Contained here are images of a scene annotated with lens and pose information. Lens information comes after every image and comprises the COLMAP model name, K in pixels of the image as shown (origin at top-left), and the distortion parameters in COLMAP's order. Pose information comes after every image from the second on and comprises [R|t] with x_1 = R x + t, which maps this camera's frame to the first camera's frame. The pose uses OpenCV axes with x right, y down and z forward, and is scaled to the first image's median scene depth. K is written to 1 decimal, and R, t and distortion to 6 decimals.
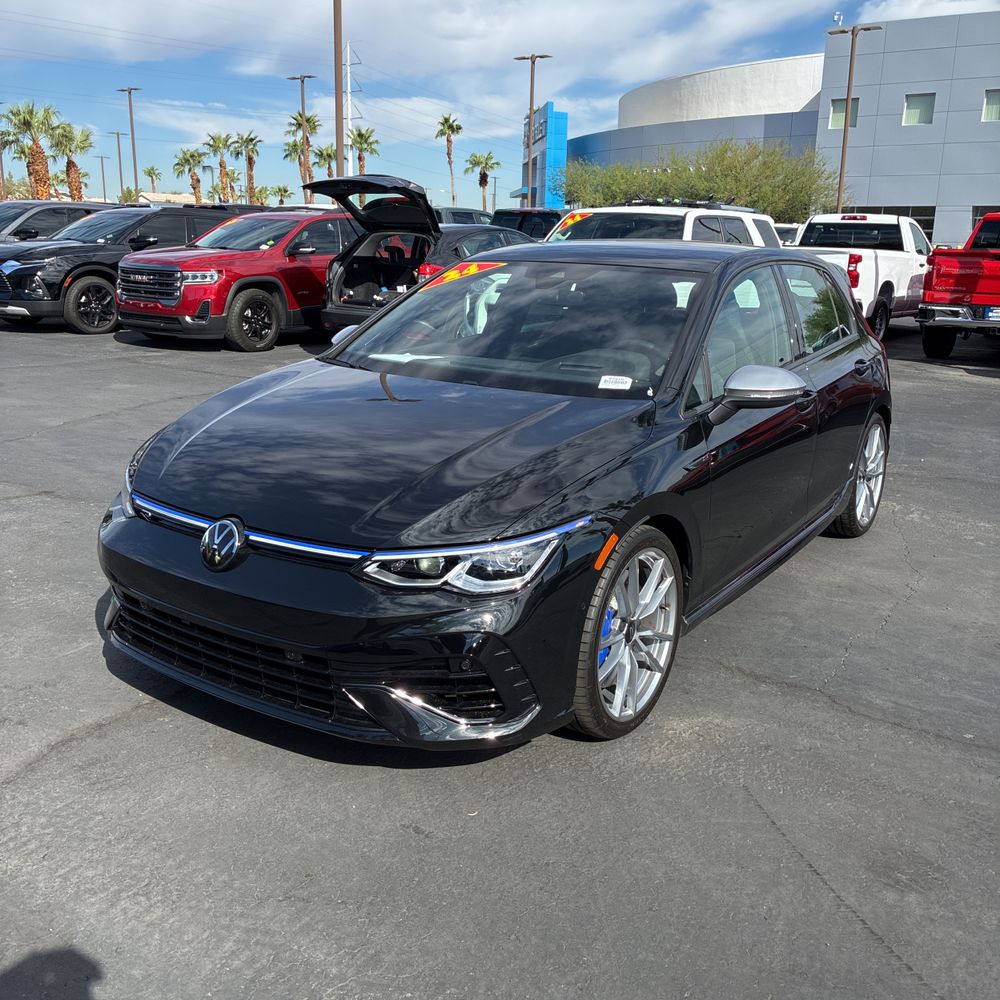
lens RADIAL K [[980.8, 0, 502.1], [0, 980.8, 506.4], [0, 0, 1]] dist [0.000116, 0.018952]
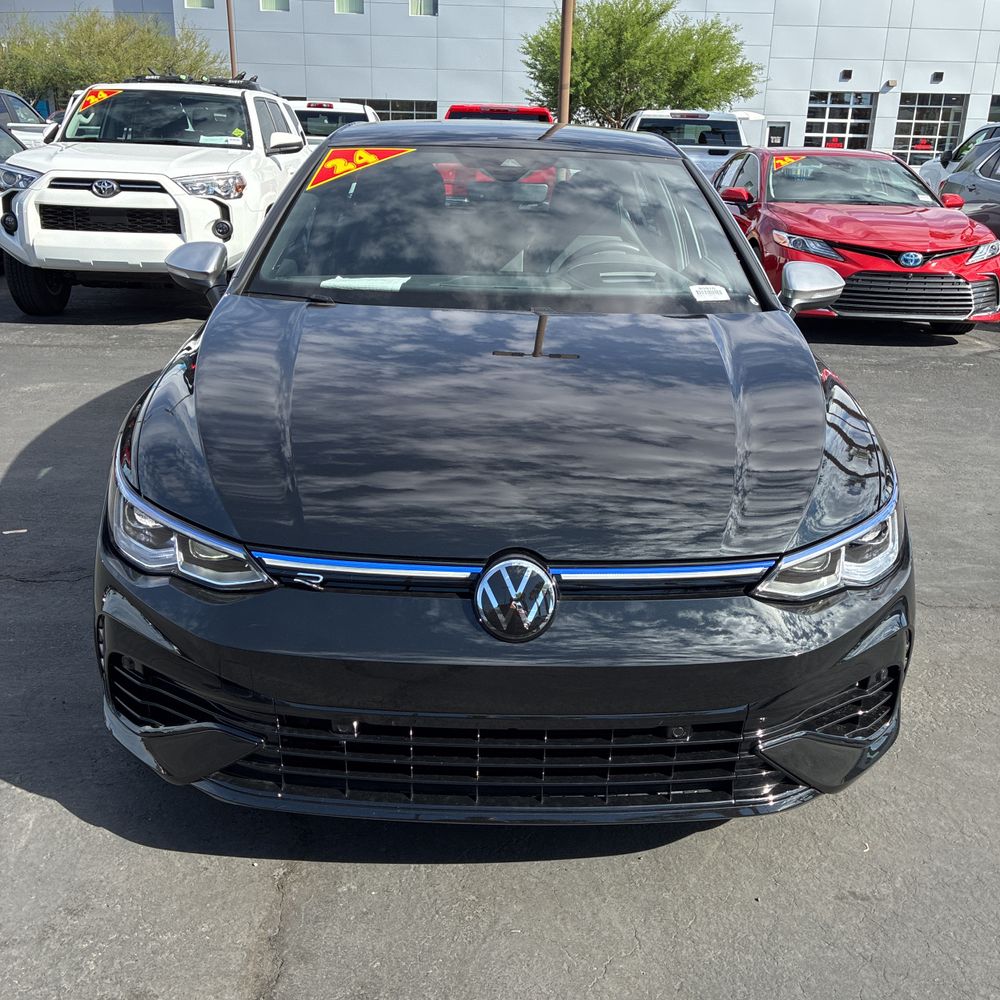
lens RADIAL K [[988.9, 0, 500.0], [0, 988.9, 500.0], [0, 0, 1]] dist [0.010912, 0.005188]
pose [[0.819209, -0.189622, 0.541239, -0.513627], [0.139038, 0.981269, 0.133339, -0.090704], [-0.556385, -0.033979, 0.830230, 0.385795]]
